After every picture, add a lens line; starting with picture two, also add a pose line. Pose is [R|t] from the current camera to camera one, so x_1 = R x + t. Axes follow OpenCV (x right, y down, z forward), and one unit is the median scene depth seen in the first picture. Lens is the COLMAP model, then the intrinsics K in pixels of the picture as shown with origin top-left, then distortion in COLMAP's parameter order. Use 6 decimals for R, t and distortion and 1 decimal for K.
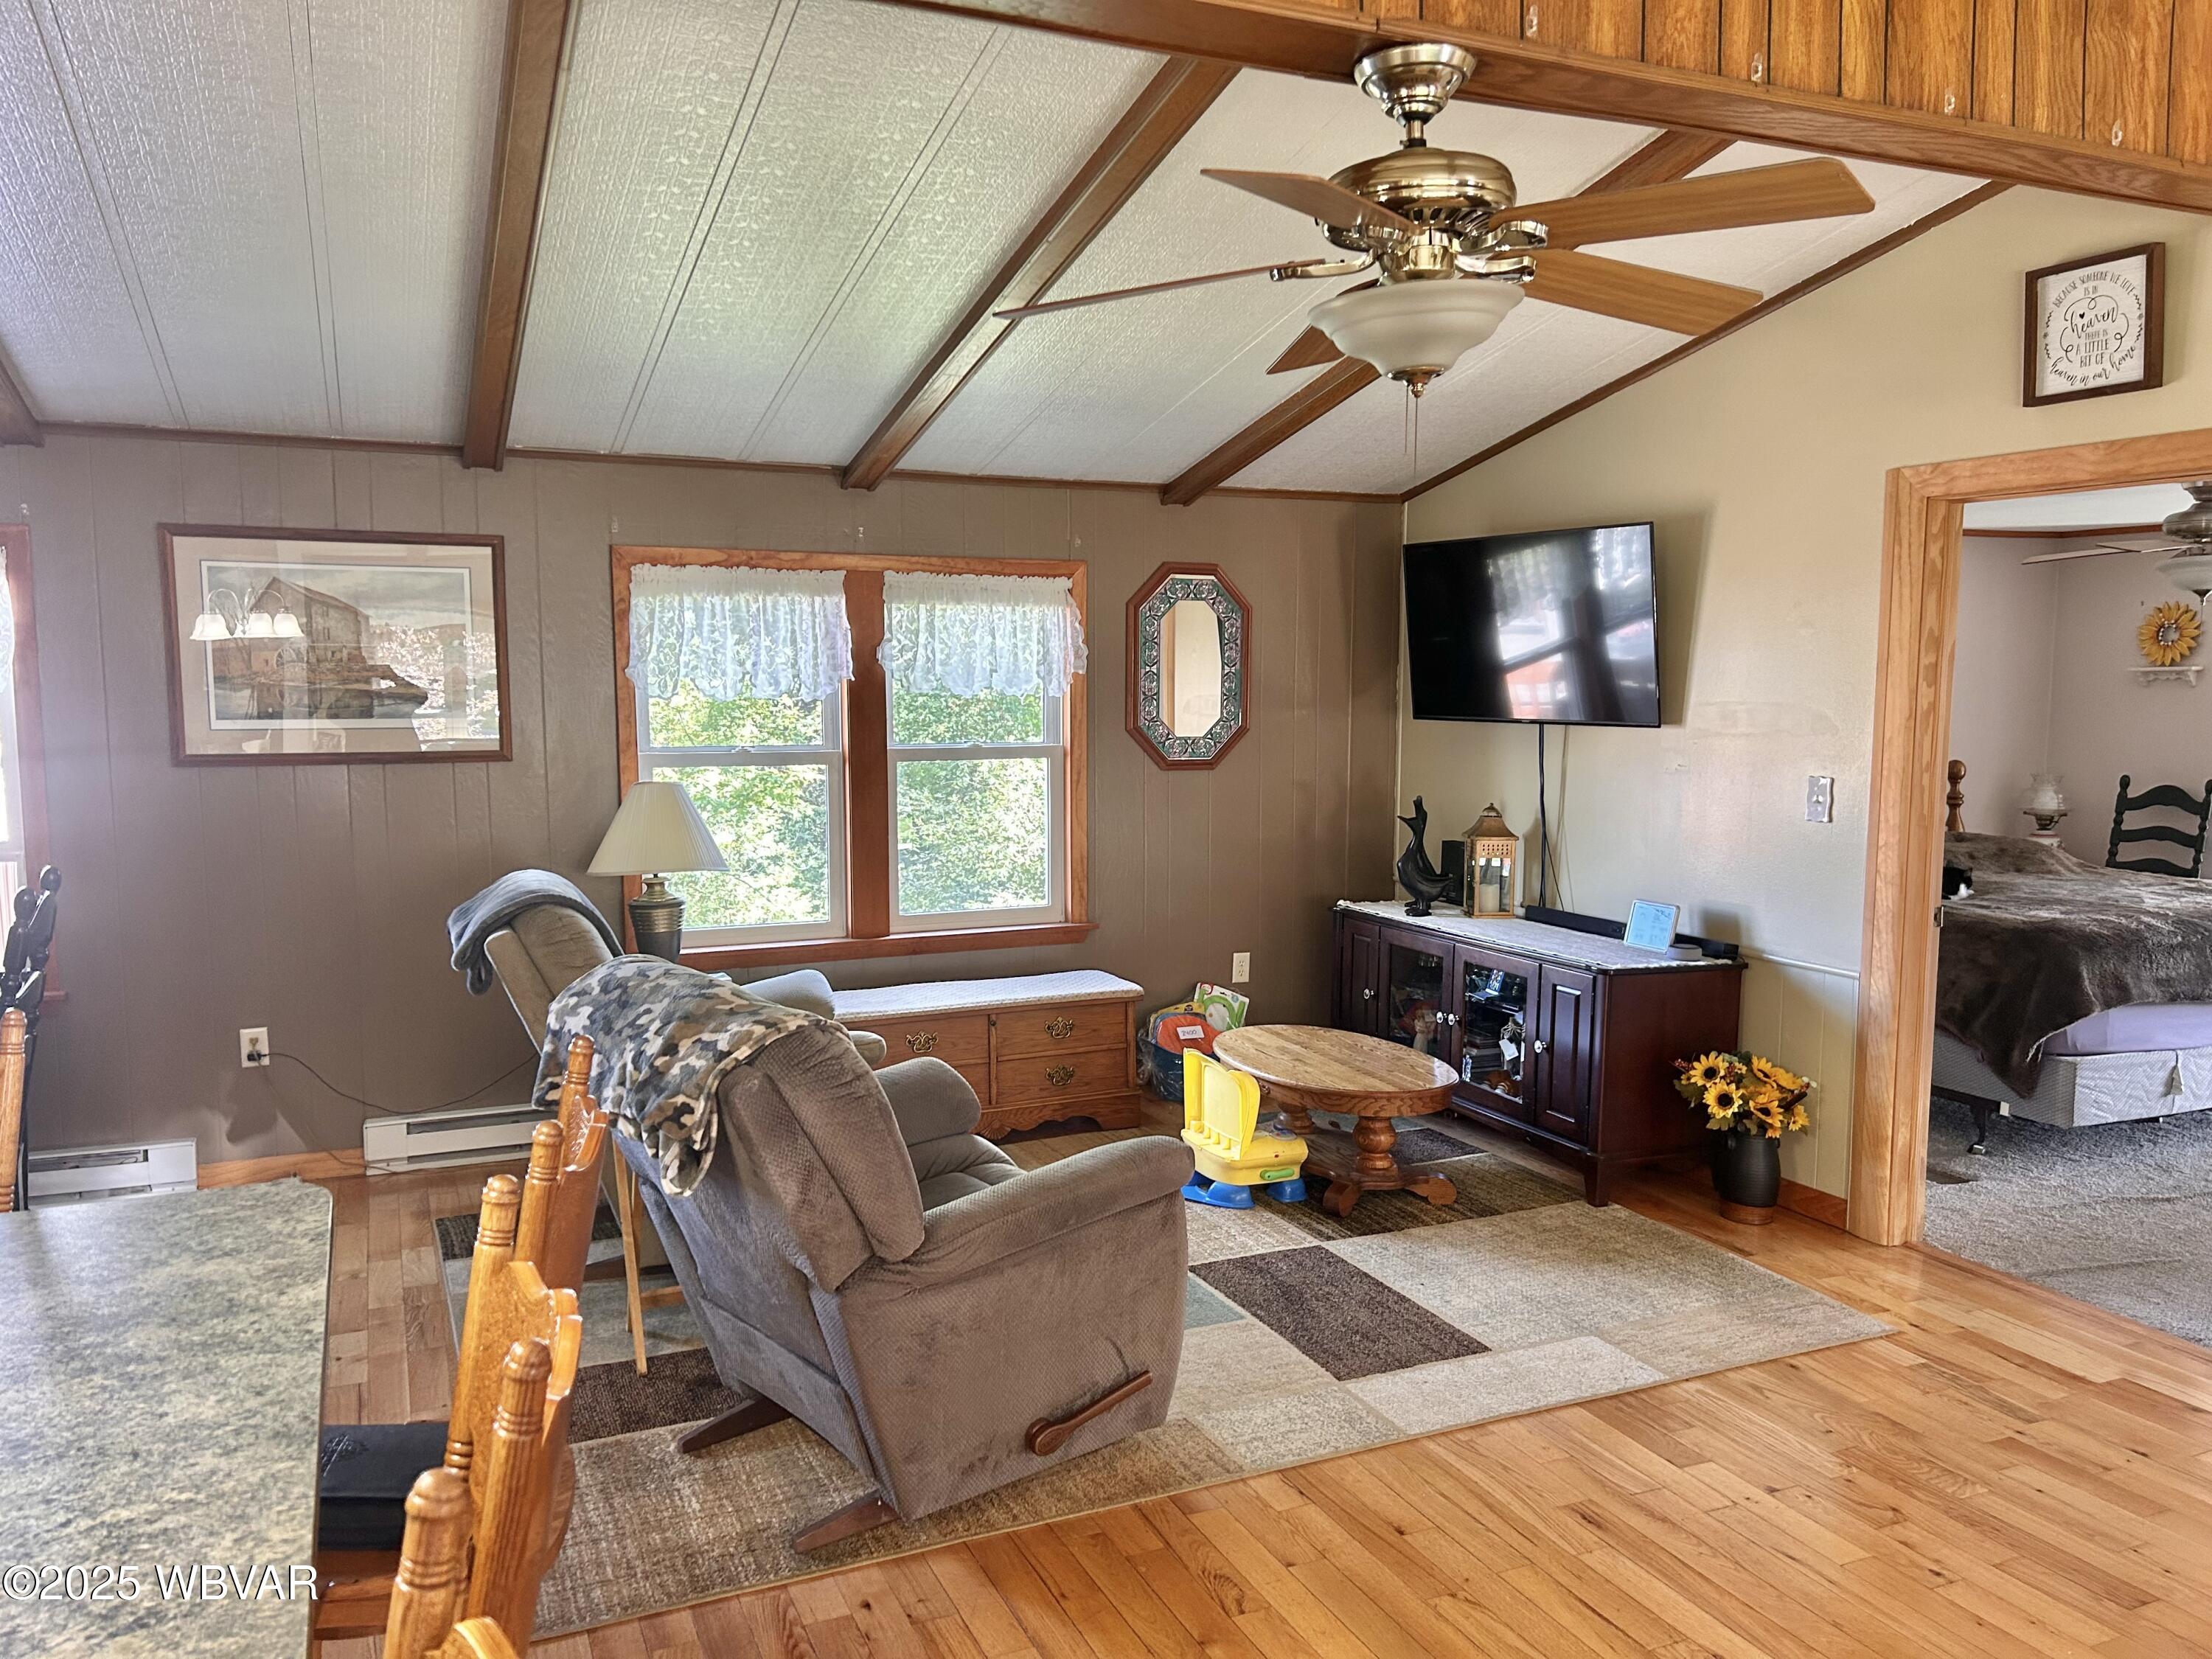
lens RADIAL K [[1648.3, 0, 1107.4], [0, 1648.3, 847.6], [0, 0, 1]] dist [0.065121, -0.074287]
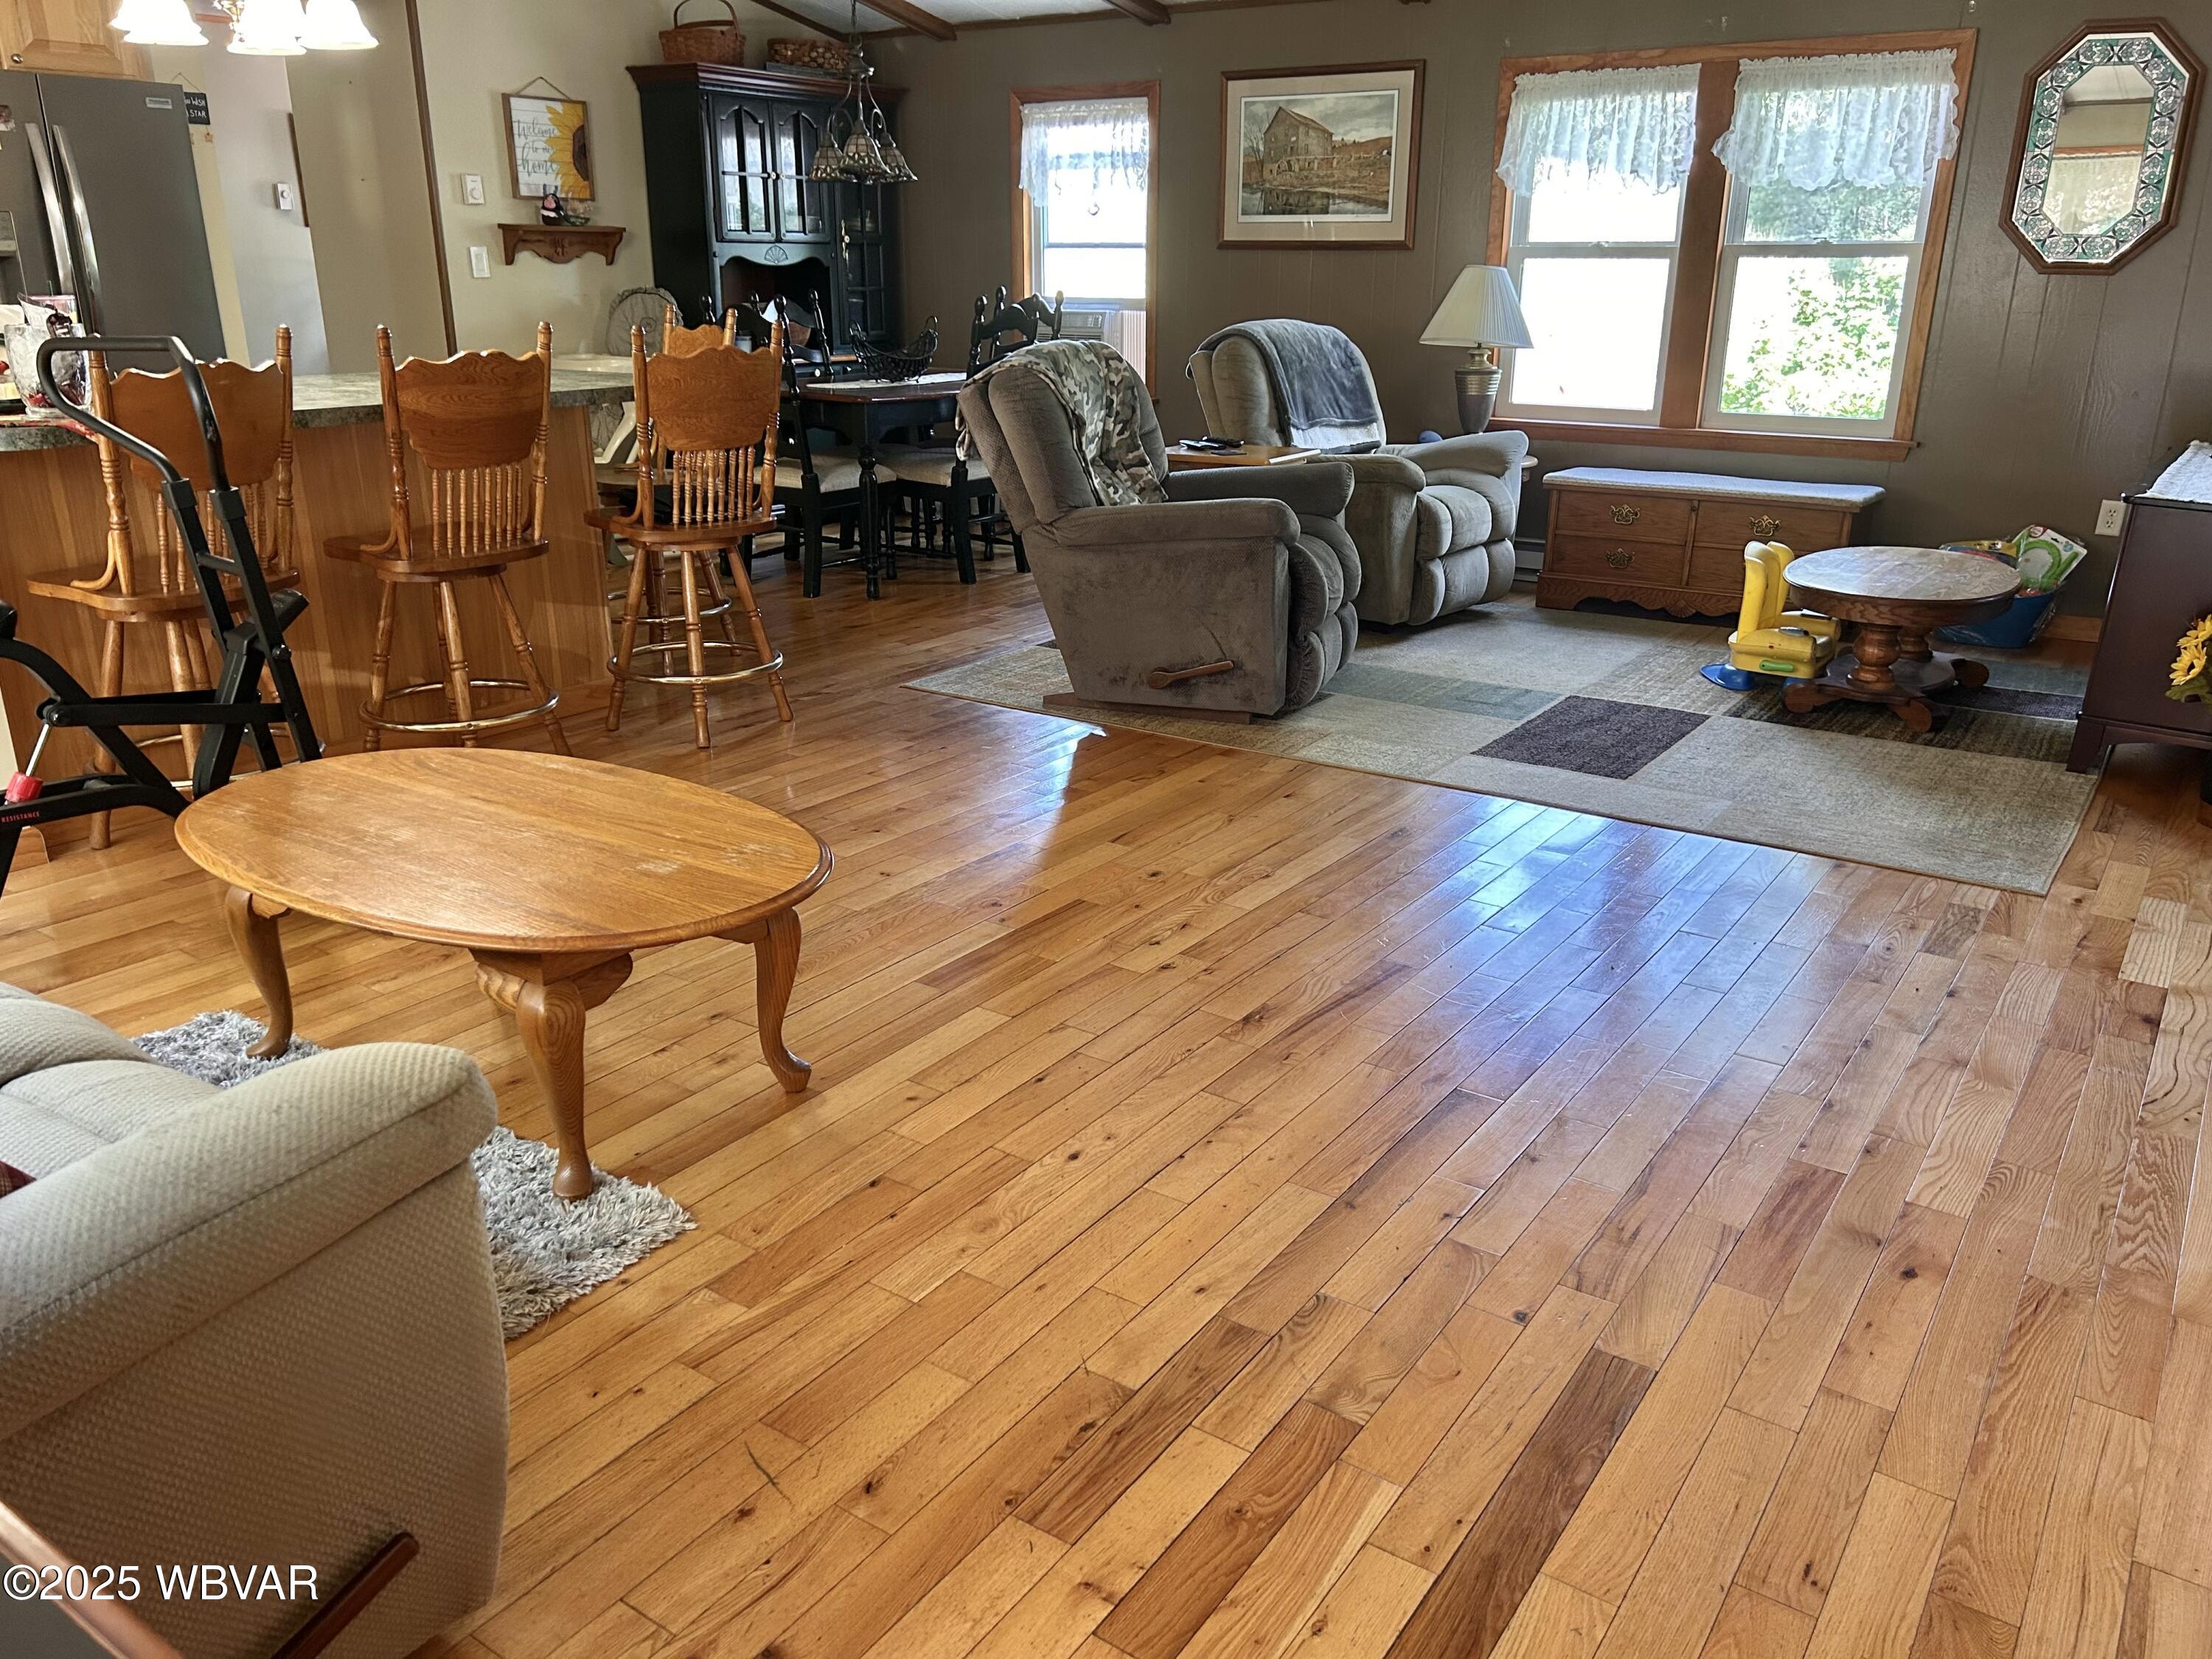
lens RADIAL K [[1648.3, 0, 1109.5], [0, 1648.3, 814.8], [0, 0, 1]] dist [0.065121, -0.074287]
pose [[0.522293, 0.275676, -0.806978, 0.651800], [-0.093873, 0.959141, 0.266901, 0.044351], [0.847584, -0.063647, 0.526831, 0.091753]]
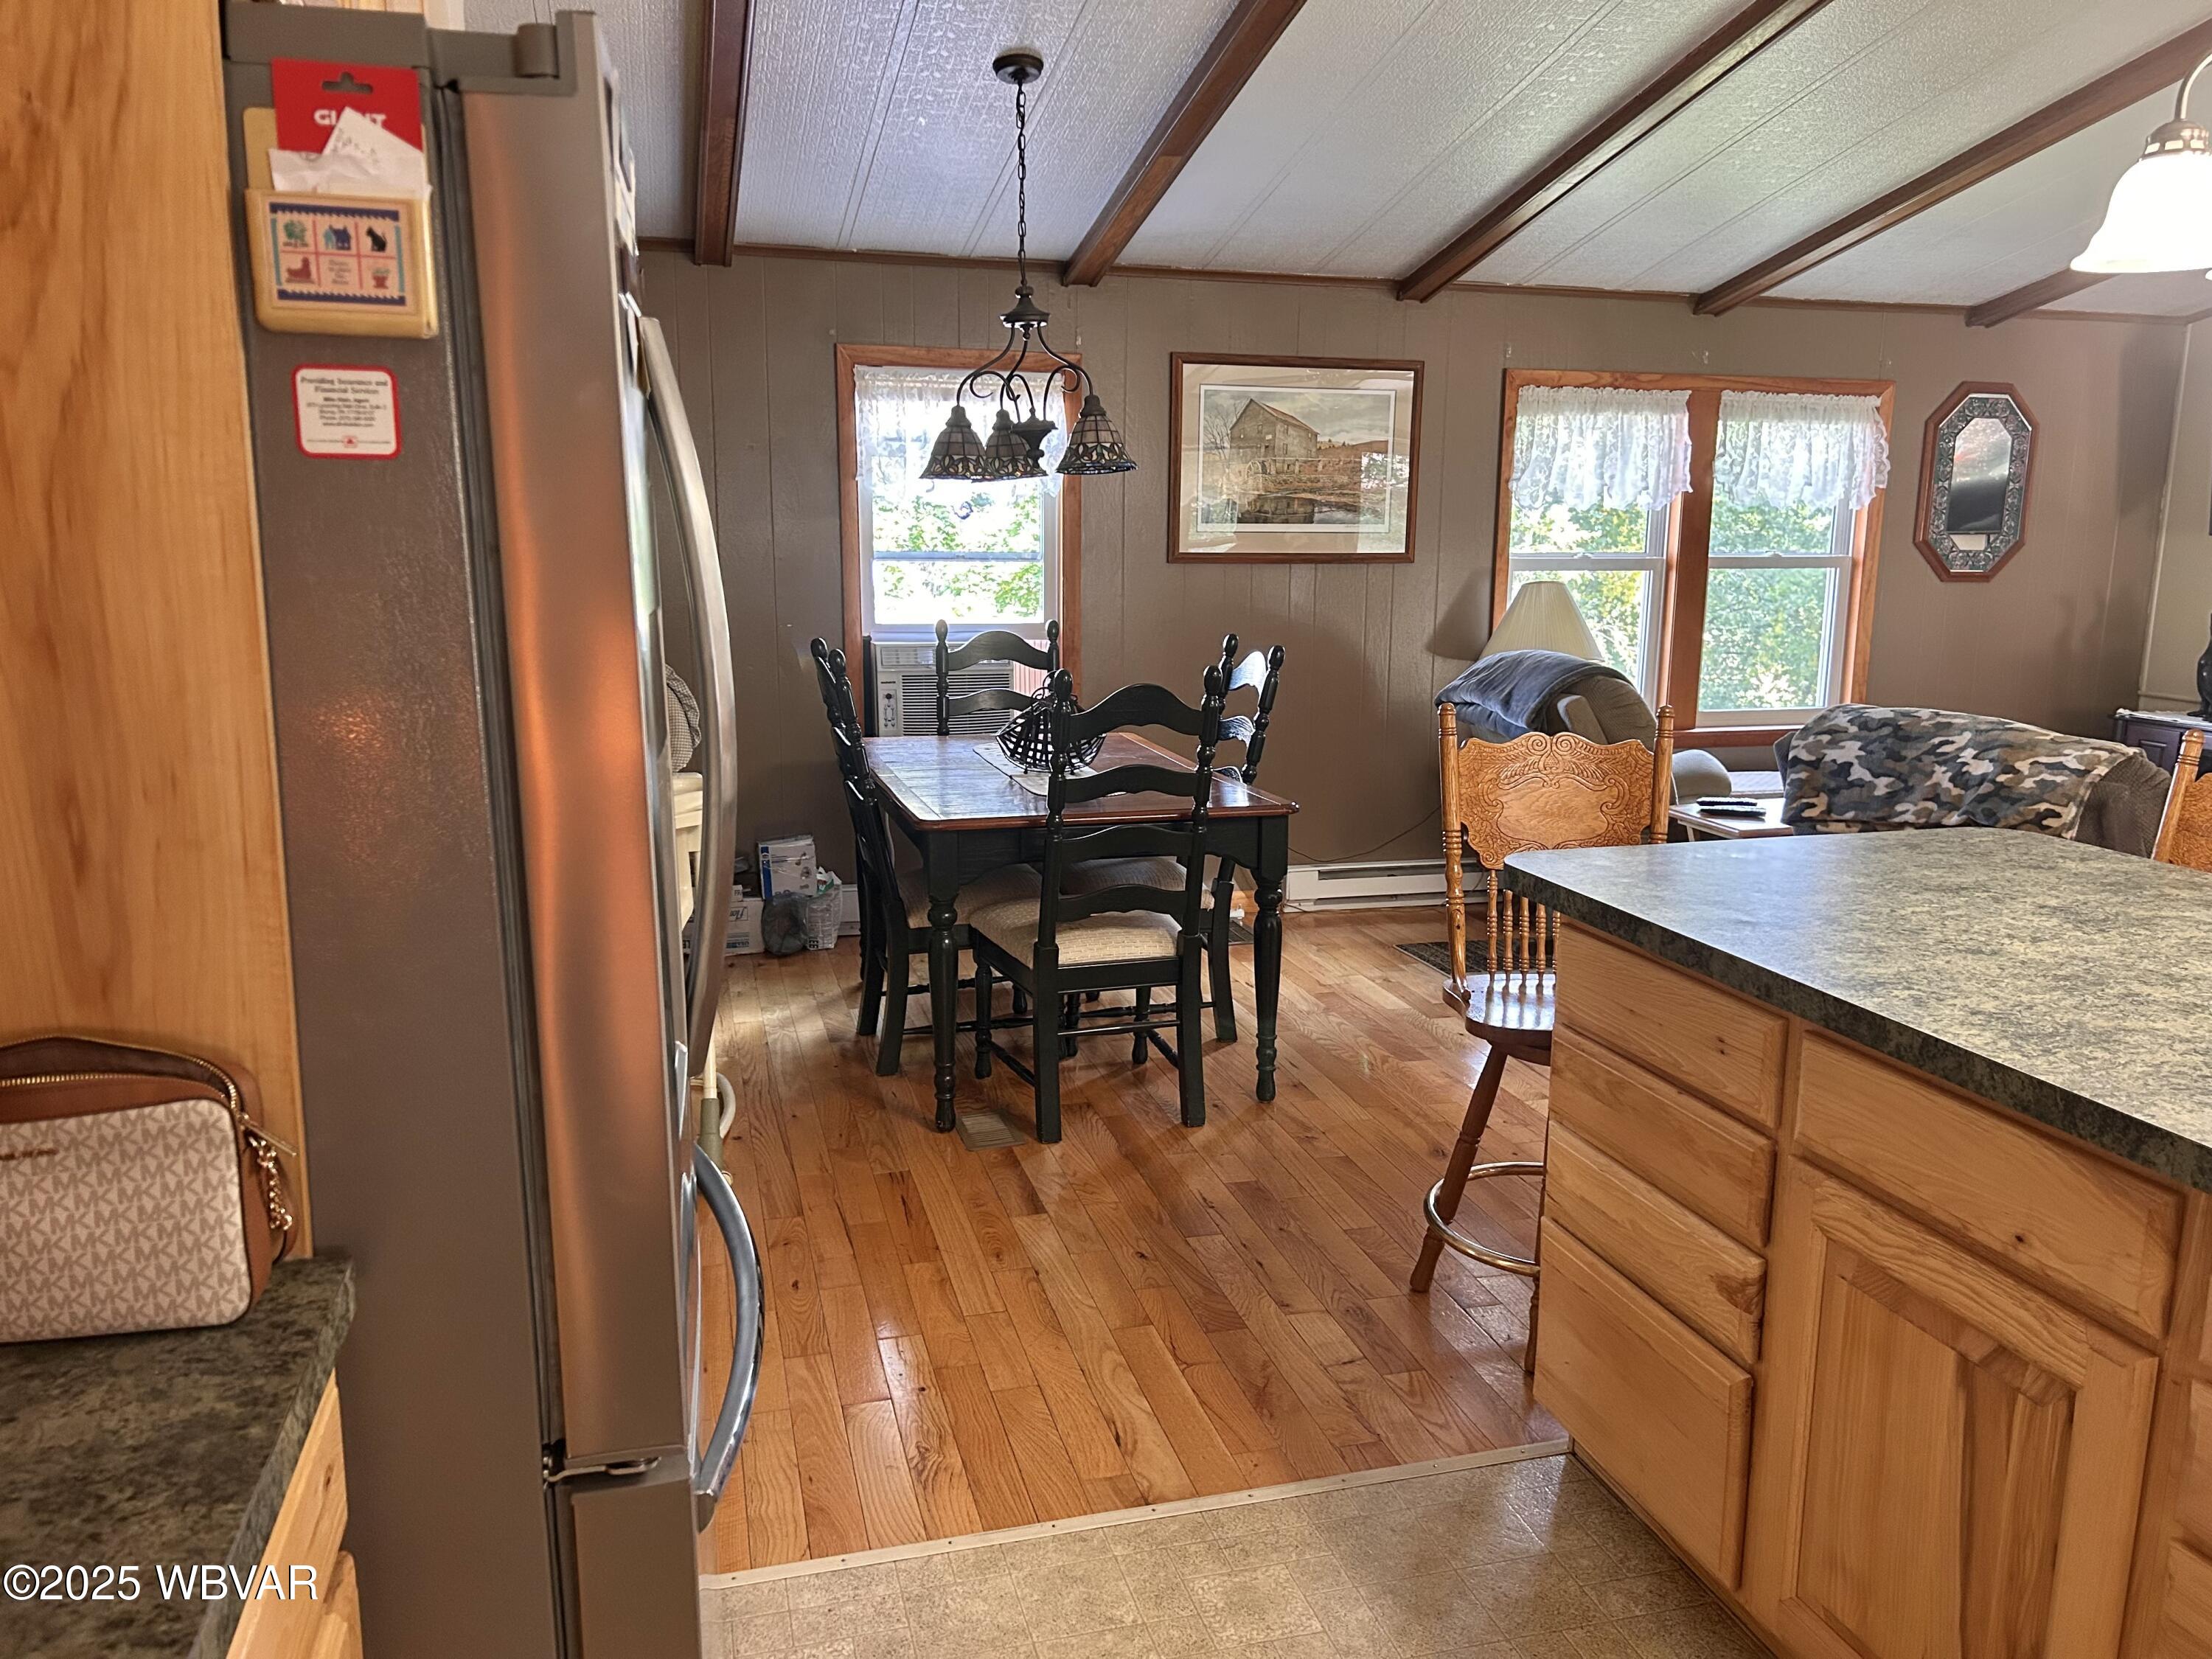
lens RADIAL K [[1638.4, 0, 1041.1], [0, 1638.4, 874.7], [0, 0, 1]] dist [0.002362, -0.009720]
pose [[0.985543, 0.039290, -0.164809, -0.400349], [-0.021477, 0.993864, 0.108504, 0.043205], [0.168061, -0.103395, 0.980339, -0.169312]]
